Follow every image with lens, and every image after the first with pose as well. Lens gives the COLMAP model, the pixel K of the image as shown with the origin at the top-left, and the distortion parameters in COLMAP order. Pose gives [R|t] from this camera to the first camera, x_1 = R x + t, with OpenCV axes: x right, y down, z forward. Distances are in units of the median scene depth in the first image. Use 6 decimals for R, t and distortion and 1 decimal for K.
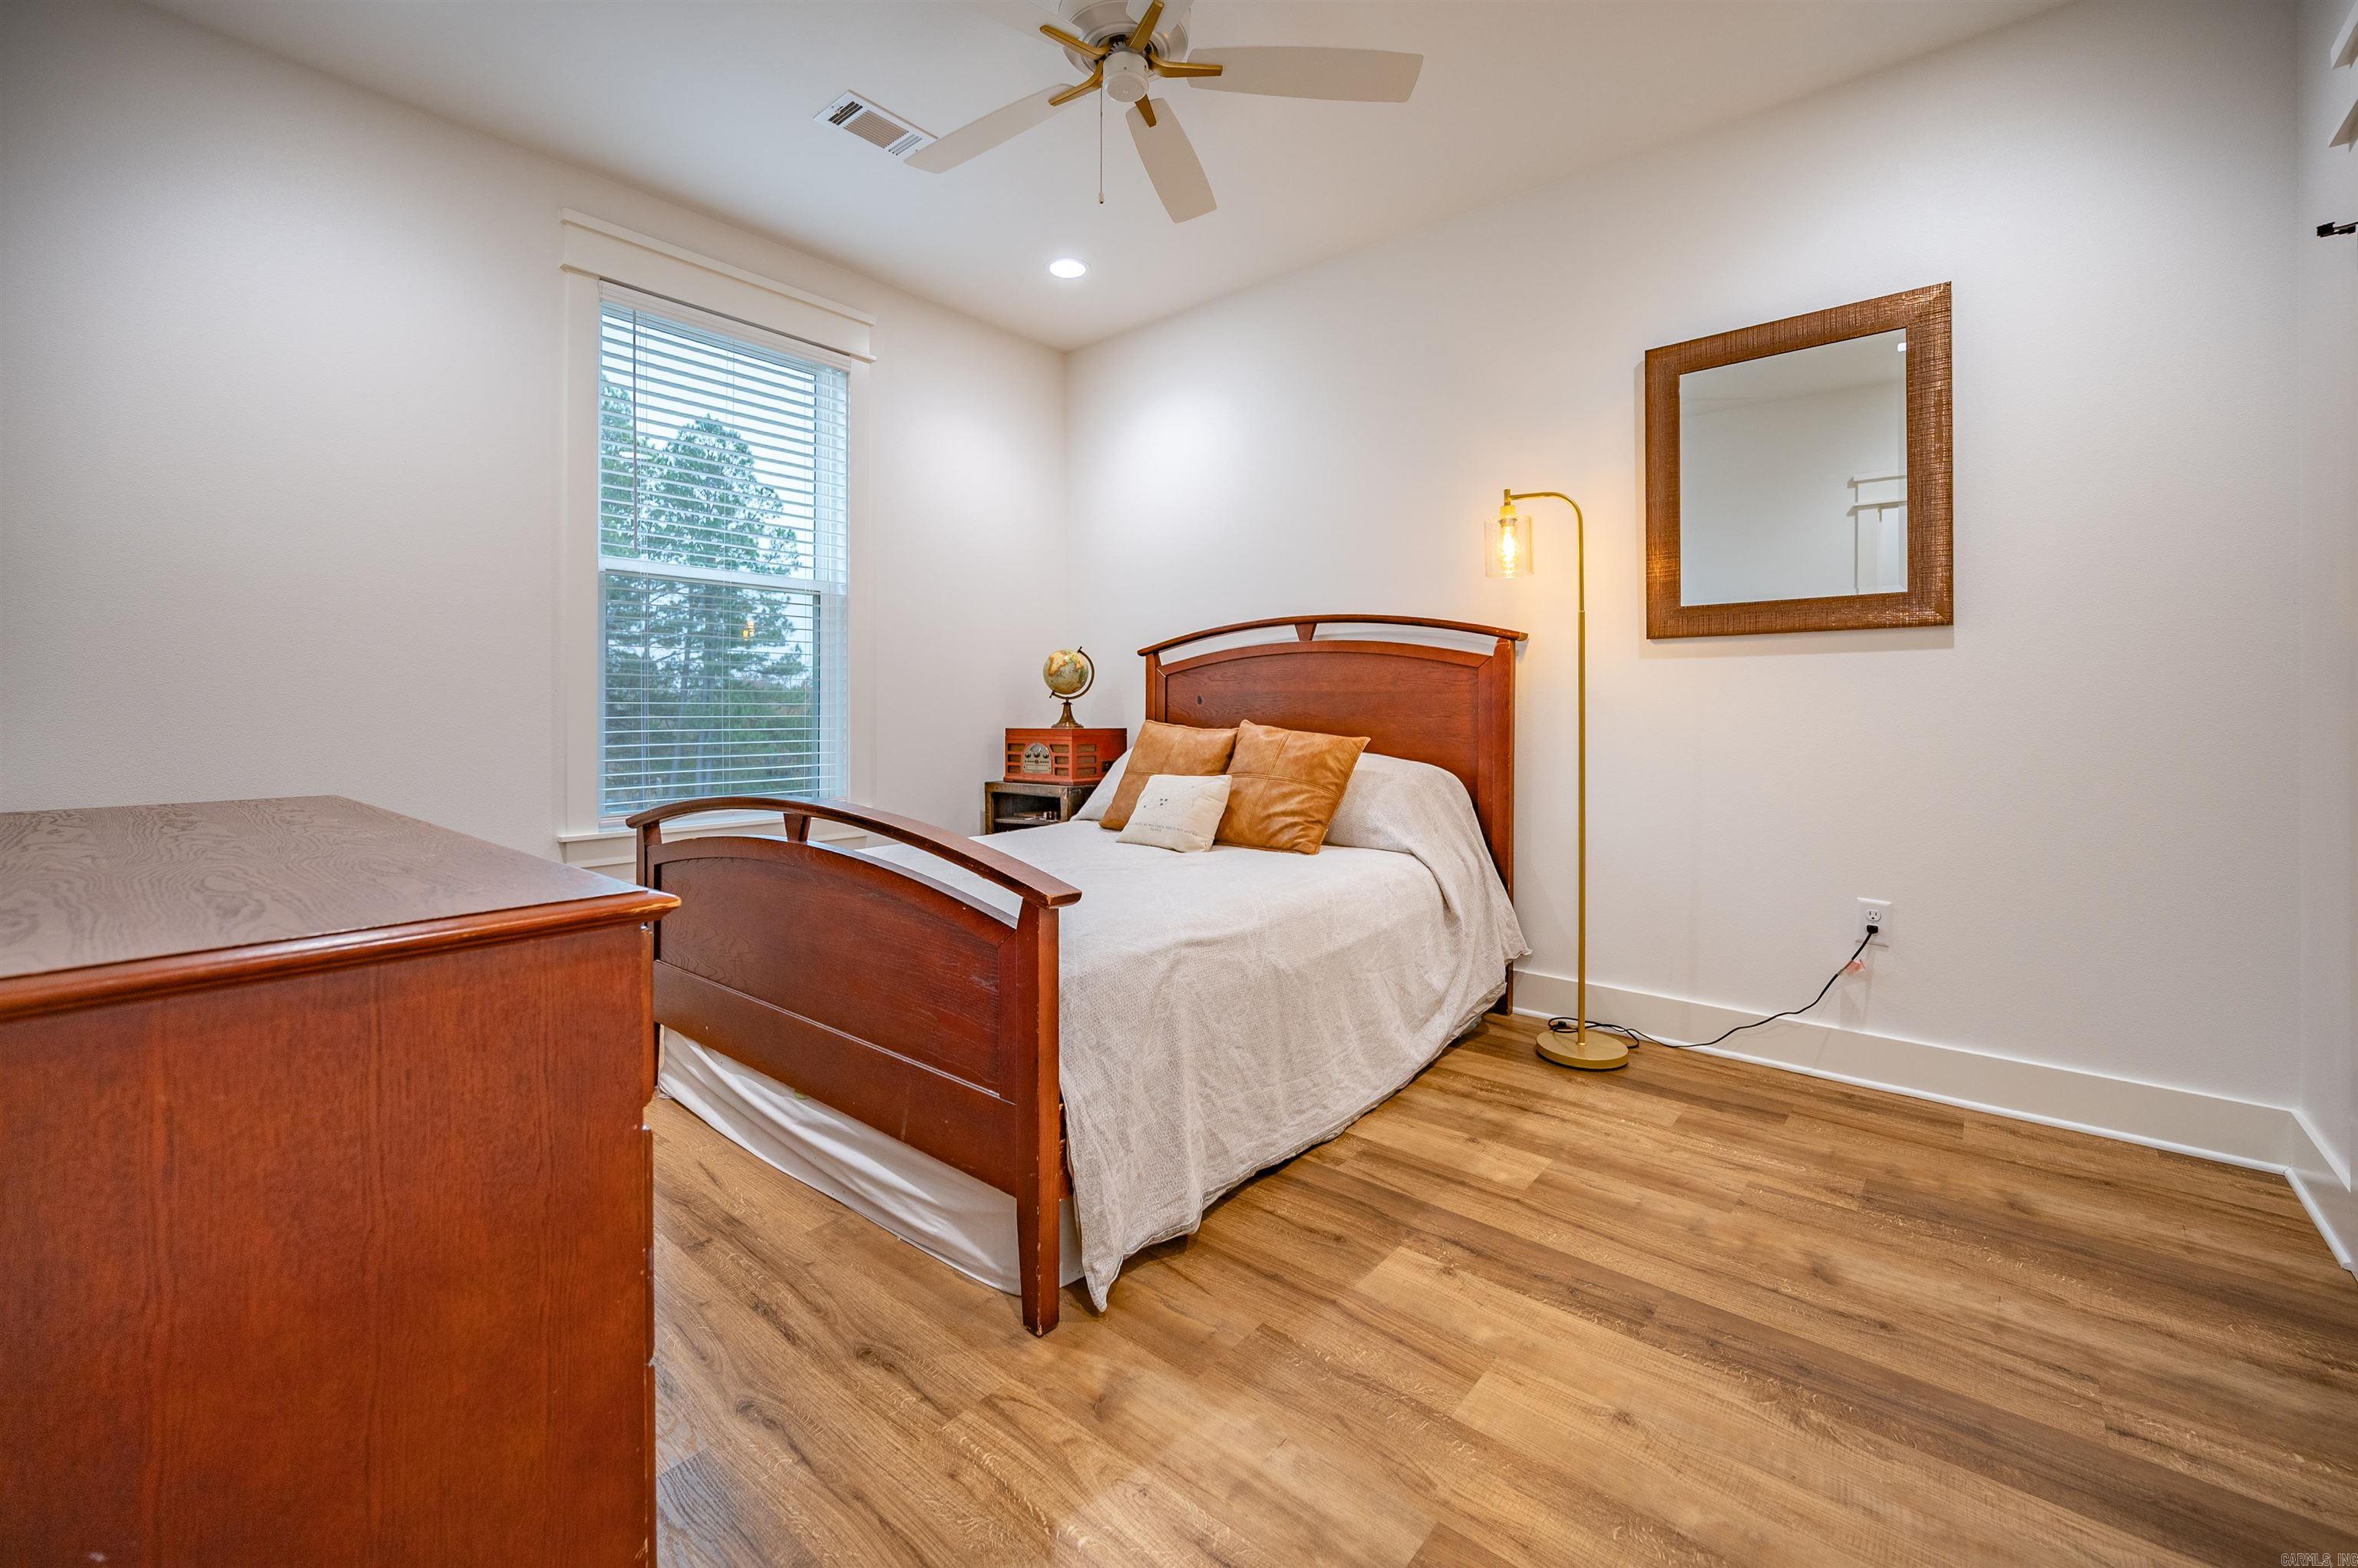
lens RADIAL K [[1000.7, 0, 1199.5], [0, 1000.7, 692.1], [0, 0, 1]] dist [-0.000402, -0.000289]
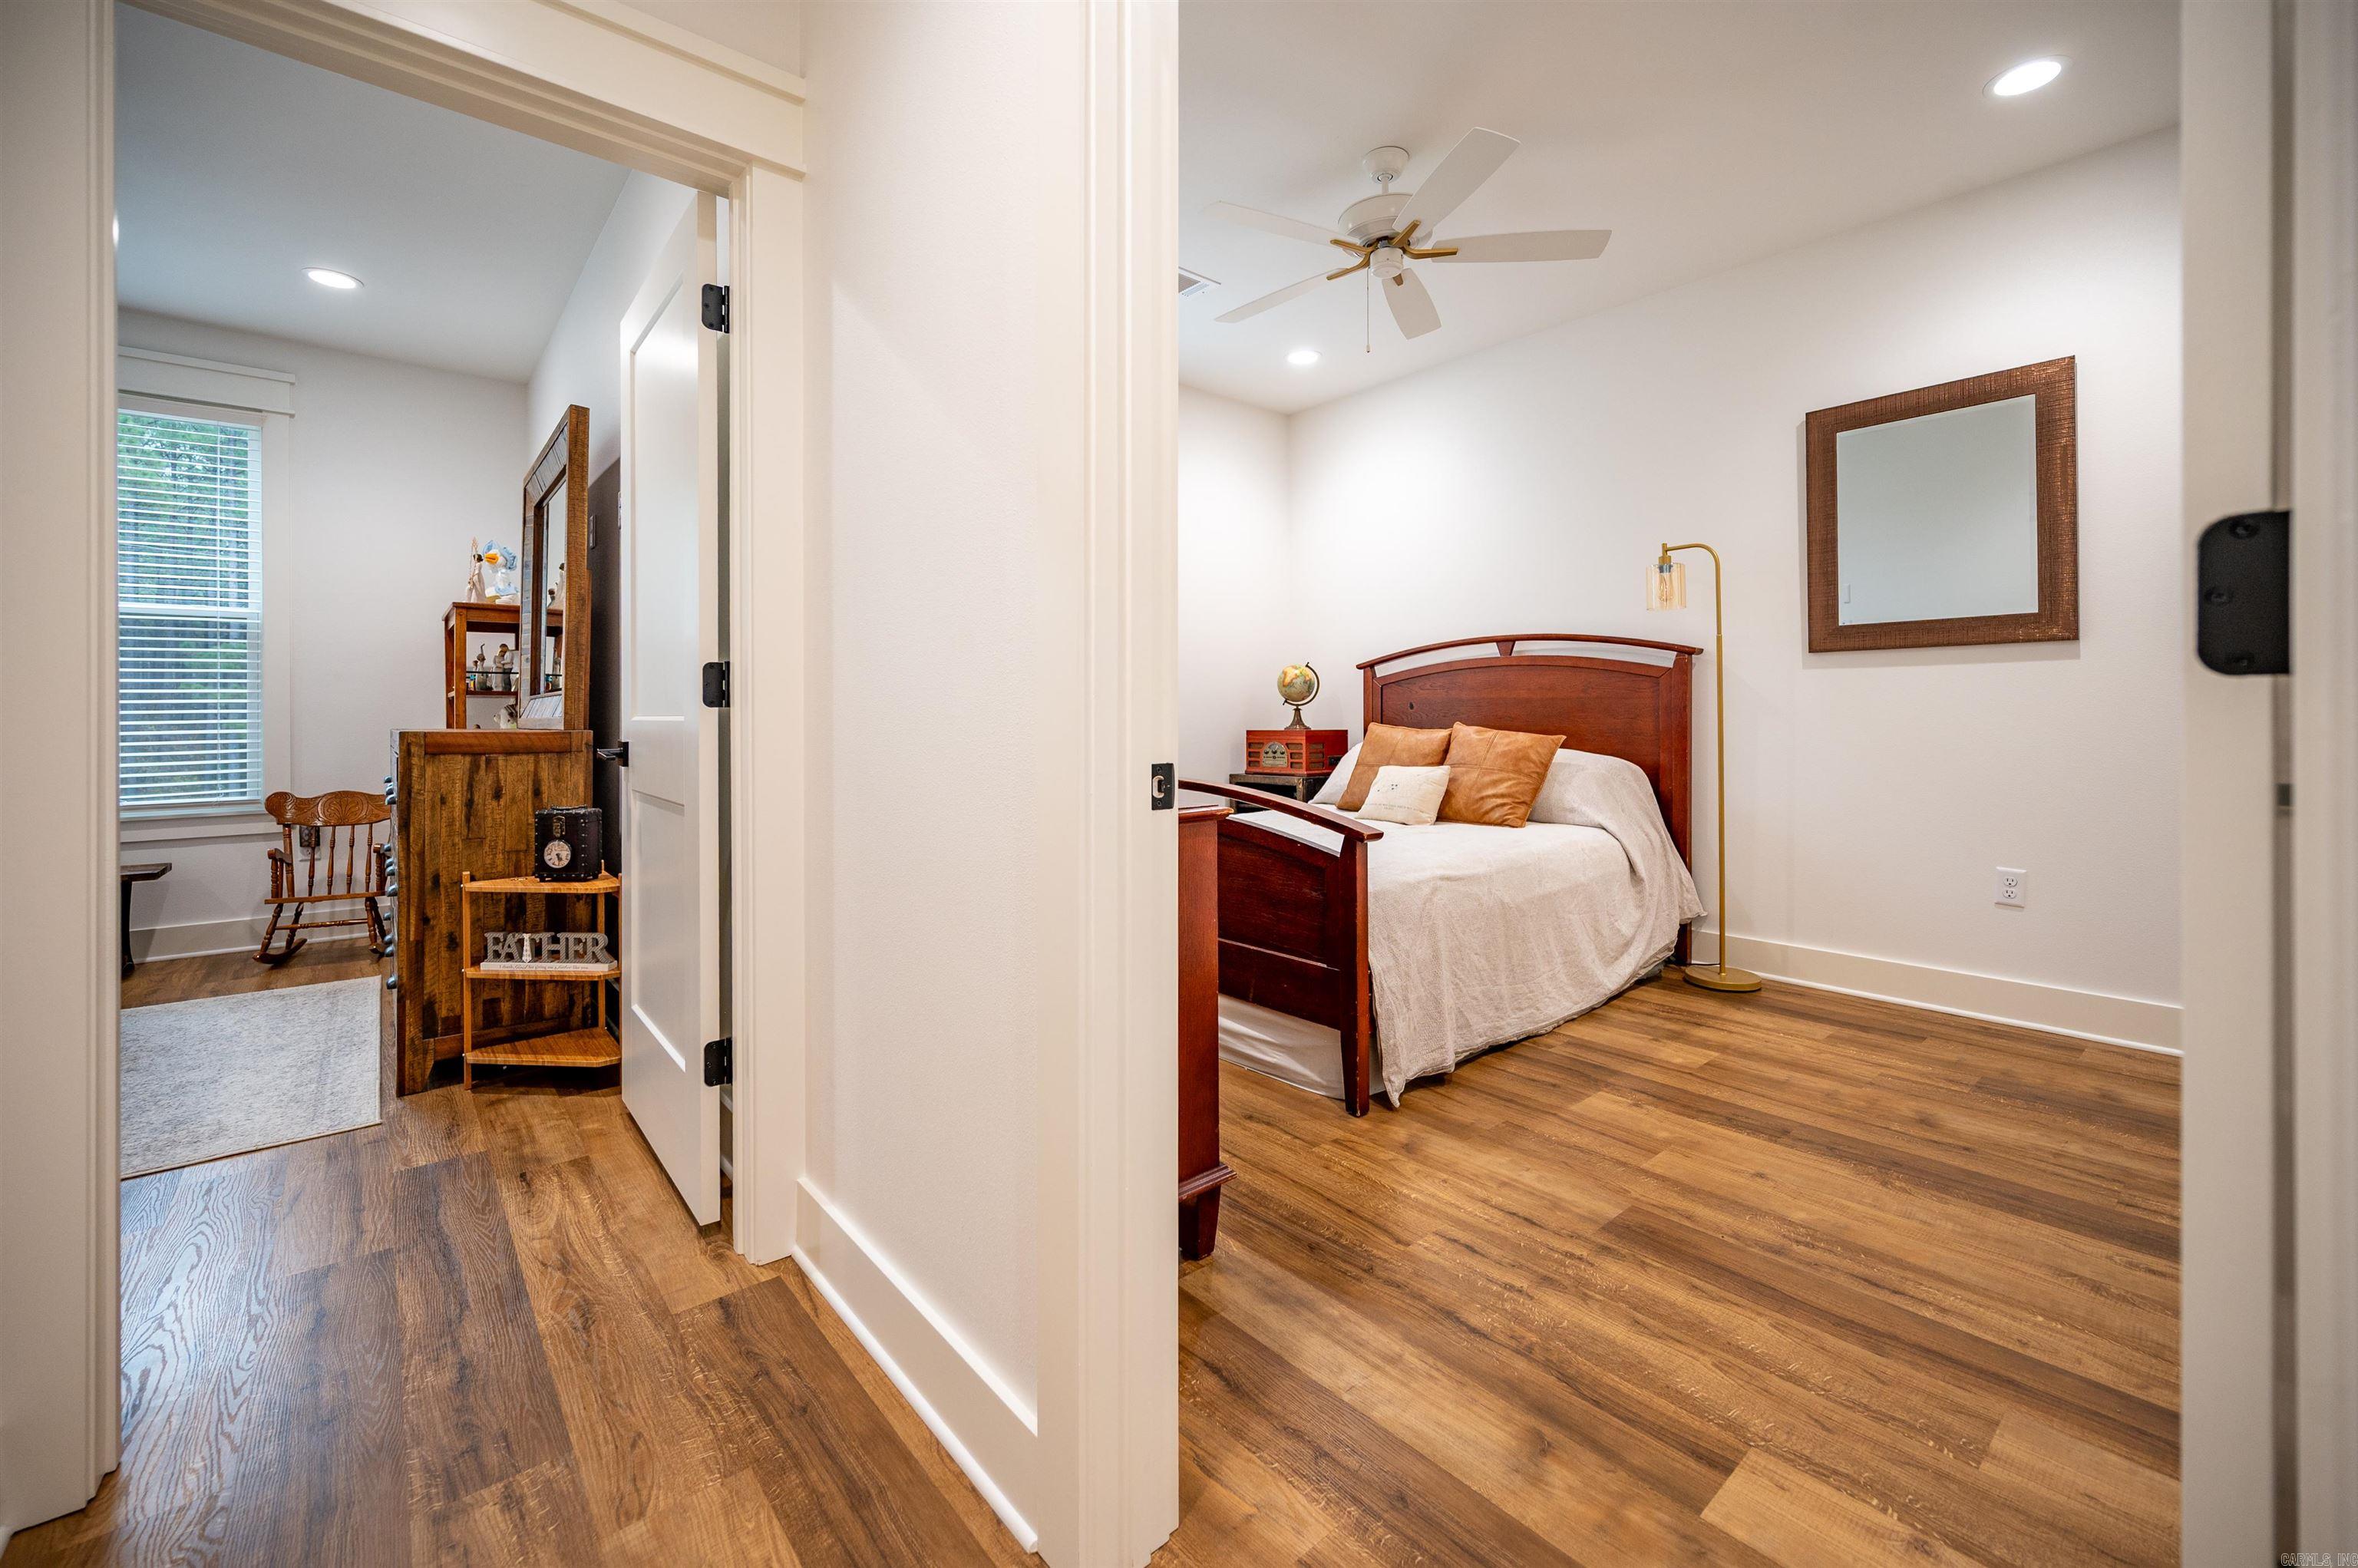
lens RADIAL K [[979.5, 0, 1193.9], [0, 979.5, 704.8], [0, 0, 1]] dist [0.000077, -0.000102]
pose [[0.984613, -0.007805, -0.174573, -0.089848], [0.009199, 0.999932, 0.007177, -0.007029], [0.174505, -0.008673, 0.984618, -0.344947]]
